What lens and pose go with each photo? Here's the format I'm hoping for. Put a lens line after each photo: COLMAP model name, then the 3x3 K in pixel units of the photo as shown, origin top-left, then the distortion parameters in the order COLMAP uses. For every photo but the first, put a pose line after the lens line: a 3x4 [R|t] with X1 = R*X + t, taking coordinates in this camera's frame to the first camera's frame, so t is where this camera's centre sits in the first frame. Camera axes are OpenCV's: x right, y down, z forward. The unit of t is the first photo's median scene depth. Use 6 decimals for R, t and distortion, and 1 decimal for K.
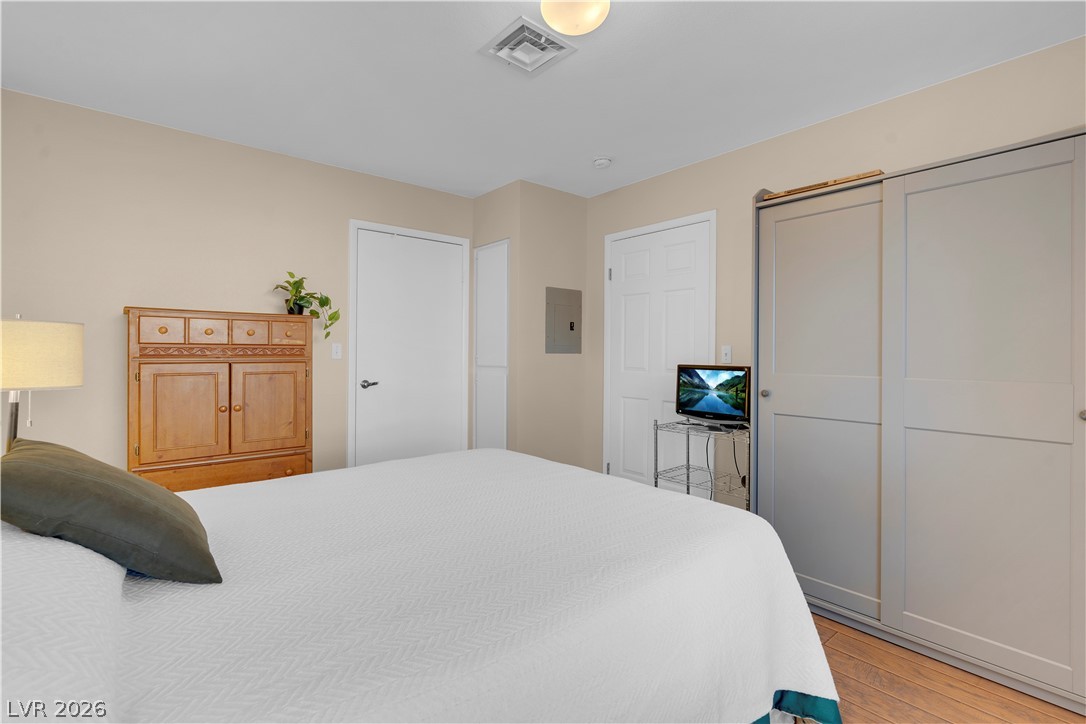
lens RADIAL K [[495.2, 0, 541.0], [0, 495.2, 344.3], [0, 0, 1]] dist [-0.002193, 0.000751]
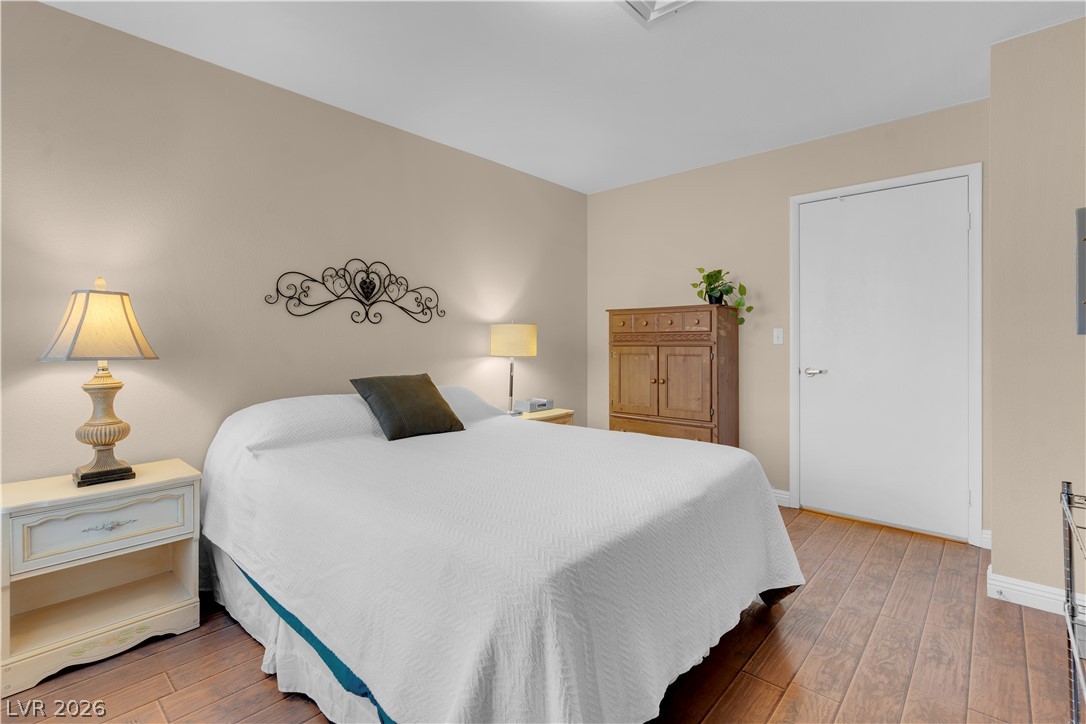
lens RADIAL K [[495.2, 0, 541.0], [0, 495.2, 344.3], [0, 0, 1]] dist [-0.002193, 0.000751]
pose [[0.109415, -0.002387, -0.993993, 0.624319], [0.016117, 0.999870, -0.000627, 0.027300], [0.993865, -0.015952, 0.109439, 0.533165]]
